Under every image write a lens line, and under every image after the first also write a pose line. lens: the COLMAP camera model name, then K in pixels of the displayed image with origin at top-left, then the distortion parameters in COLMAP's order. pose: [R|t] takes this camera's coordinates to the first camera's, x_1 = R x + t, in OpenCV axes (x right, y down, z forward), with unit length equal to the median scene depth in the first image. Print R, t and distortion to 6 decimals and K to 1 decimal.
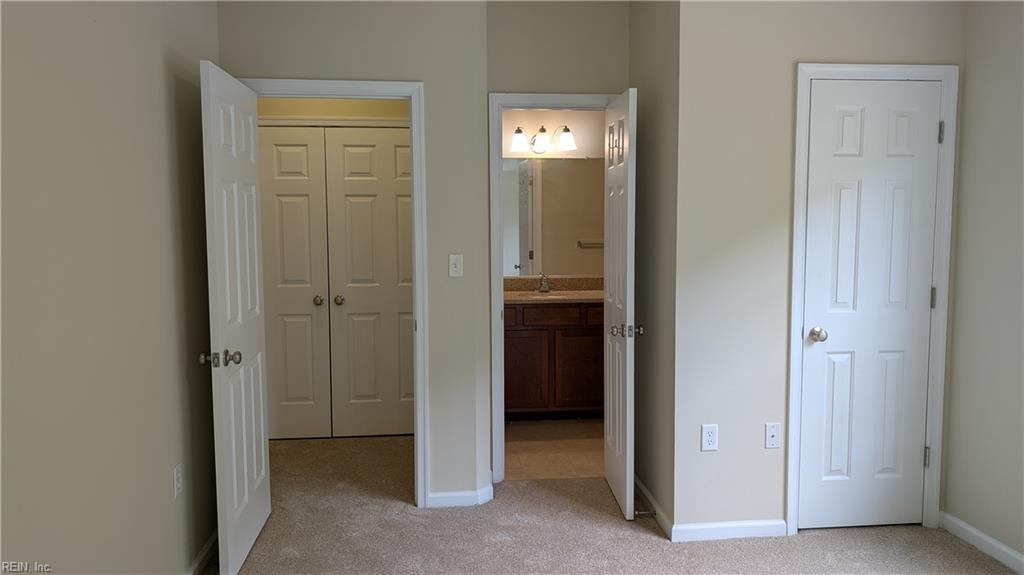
lens RADIAL K [[746.4, 0, 527.2], [0, 746.4, 277.5], [0, 0, 1]] dist [0.005503, -0.011828]
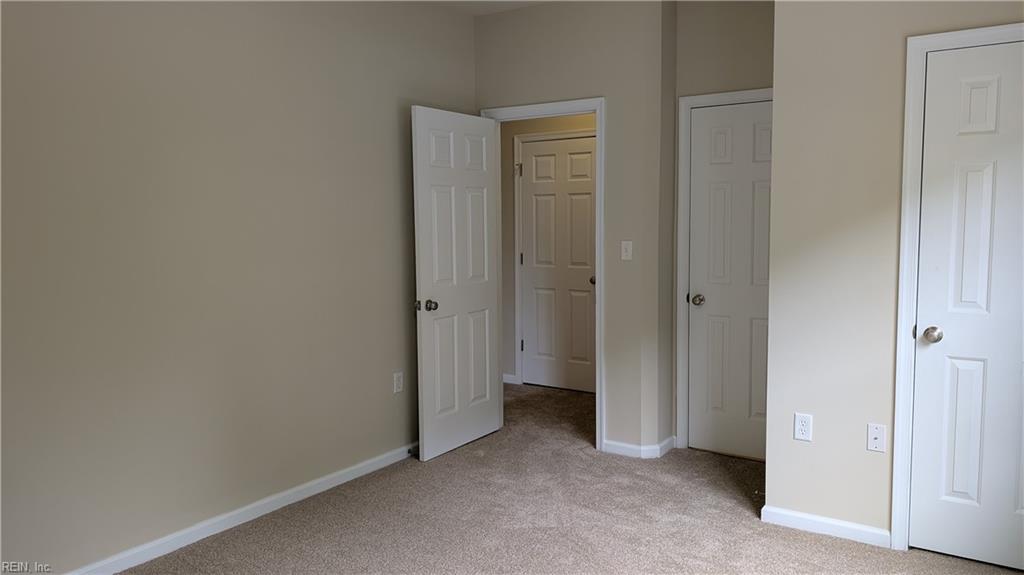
lens RADIAL K [[746.4, 0, 512.9], [0, 746.4, 280.2], [0, 0, 1]] dist [0.005503, -0.011828]
pose [[0.759289, 0.050184, -0.648816, 0.577020], [-0.046659, 0.998654, 0.022639, 0.013638], [0.649079, 0.013084, 0.760608, -0.014311]]
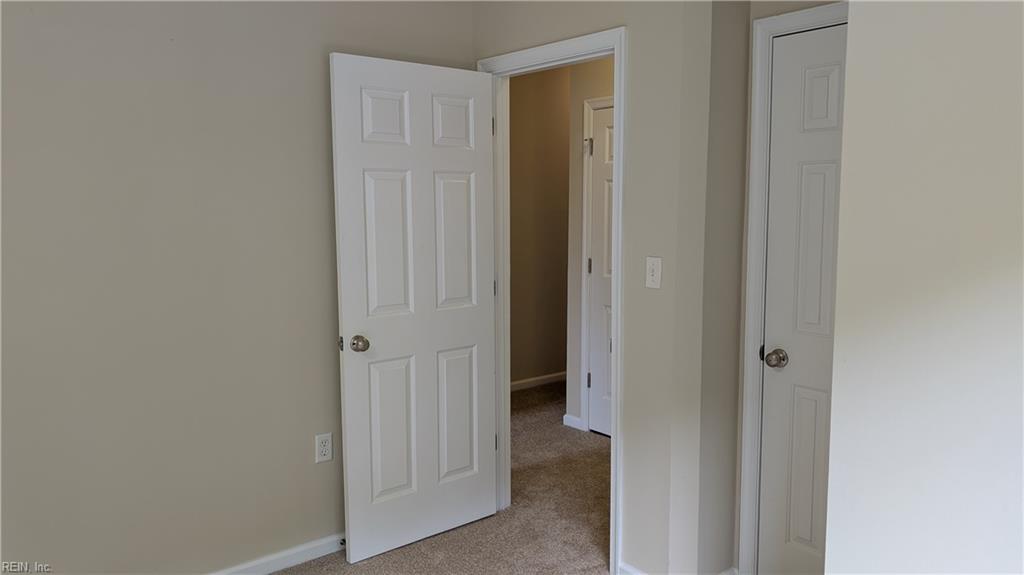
lens RADIAL K [[746.4, 0, 515.5], [0, 746.4, 279.5], [0, 0, 1]] dist [0.005503, -0.011828]
pose [[0.543110, 0.089401, -0.834888, 0.477264], [-0.066235, 0.995779, 0.063542, -0.050926], [0.837045, 0.020788, 0.546739, 0.524088]]
